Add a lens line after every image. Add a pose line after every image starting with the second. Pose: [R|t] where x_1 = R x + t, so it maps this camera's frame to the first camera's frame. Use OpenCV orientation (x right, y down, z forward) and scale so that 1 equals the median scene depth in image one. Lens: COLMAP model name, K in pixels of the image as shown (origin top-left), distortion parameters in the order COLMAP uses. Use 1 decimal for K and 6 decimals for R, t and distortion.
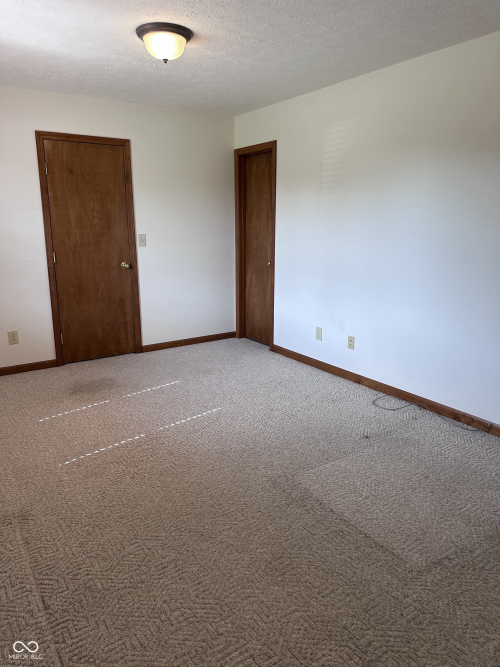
lens RADIAL K [[467.6, 0, 252.4], [0, 467.6, 330.2], [0, 0, 1]] dist [0.058098, -0.034142]
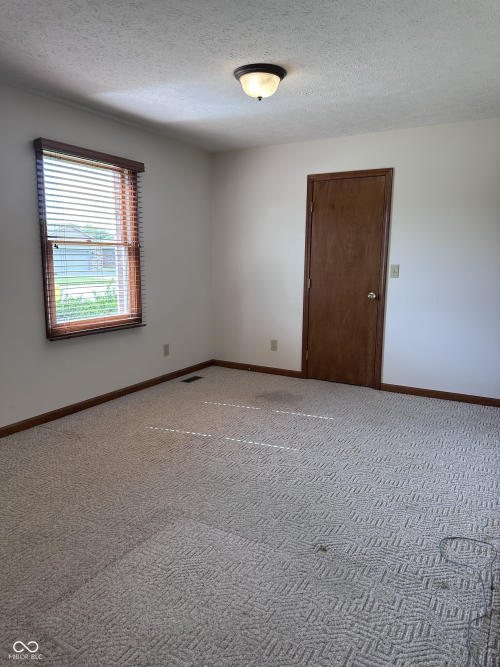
lens RADIAL K [[467.6, 0, 249.9], [0, 467.6, 338.1], [0, 0, 1]] dist [0.058098, -0.034142]
pose [[0.435595, 0.157971, -0.886173, 0.519232], [-0.212163, 0.974762, 0.069475, -0.070128], [0.874782, 0.157750, 0.458117, 0.360525]]
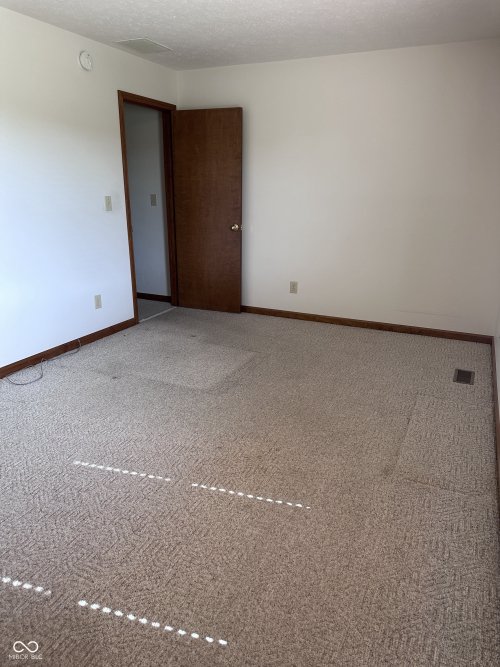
lens RADIAL K [[467.6, 0, 247.7], [0, 467.6, 333.0], [0, 0, 1]] dist [0.058098, -0.034142]
pose [[-0.509015, -0.267812, 0.818034, -0.545189], [0.186246, 0.893584, 0.408436, -0.180663], [-0.840367, 0.360256, -0.404969, 0.774115]]
